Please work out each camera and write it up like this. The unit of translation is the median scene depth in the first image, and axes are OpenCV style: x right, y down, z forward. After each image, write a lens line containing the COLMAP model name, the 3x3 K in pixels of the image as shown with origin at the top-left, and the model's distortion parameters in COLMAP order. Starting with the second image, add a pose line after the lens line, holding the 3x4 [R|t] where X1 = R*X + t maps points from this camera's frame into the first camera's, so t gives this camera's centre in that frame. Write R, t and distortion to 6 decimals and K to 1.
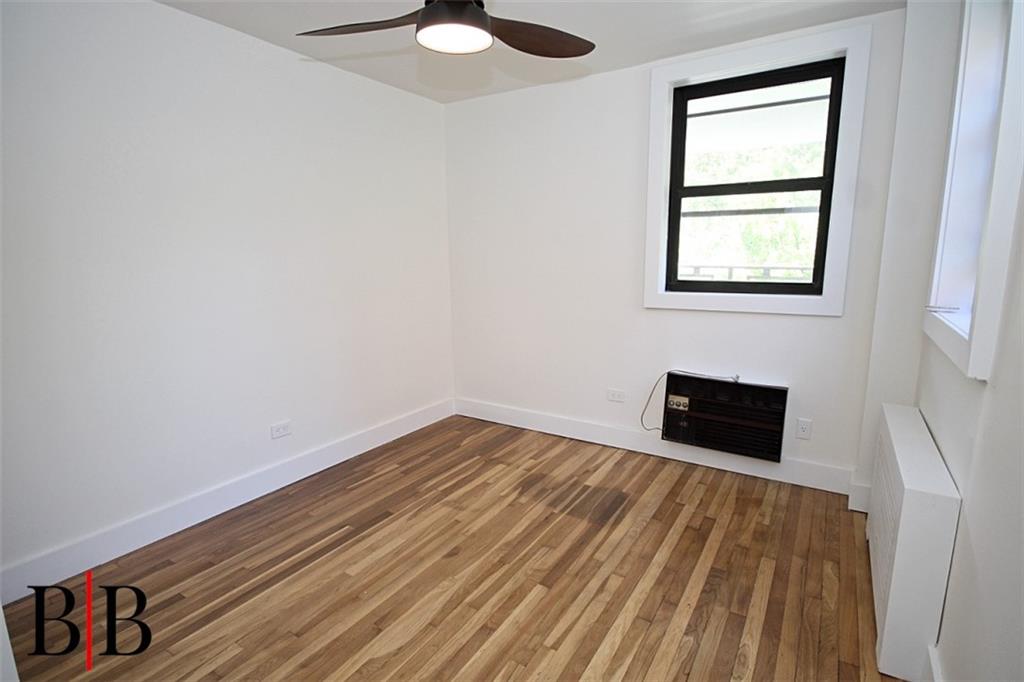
lens RADIAL K [[518.2, 0, 512.0], [0, 518.2, 341.0], [0, 0, 1]] dist [0.001117, 0.000589]
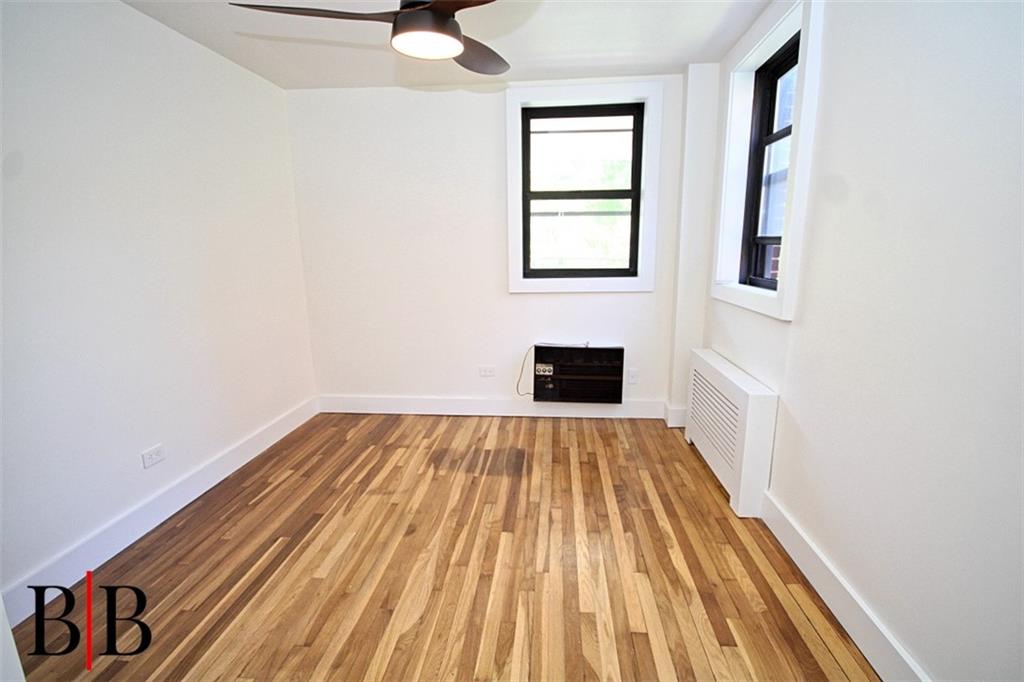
lens RADIAL K [[488.2, 0, 526.1], [0, 488.2, 340.7], [0, 0, 1]] dist [-0.000529, 0.000242]
pose [[0.878277, -0.092879, 0.469045, -0.285538], [0.083778, 0.995670, 0.040288, 0.002460], [-0.470756, 0.003911, 0.882255, 0.006631]]
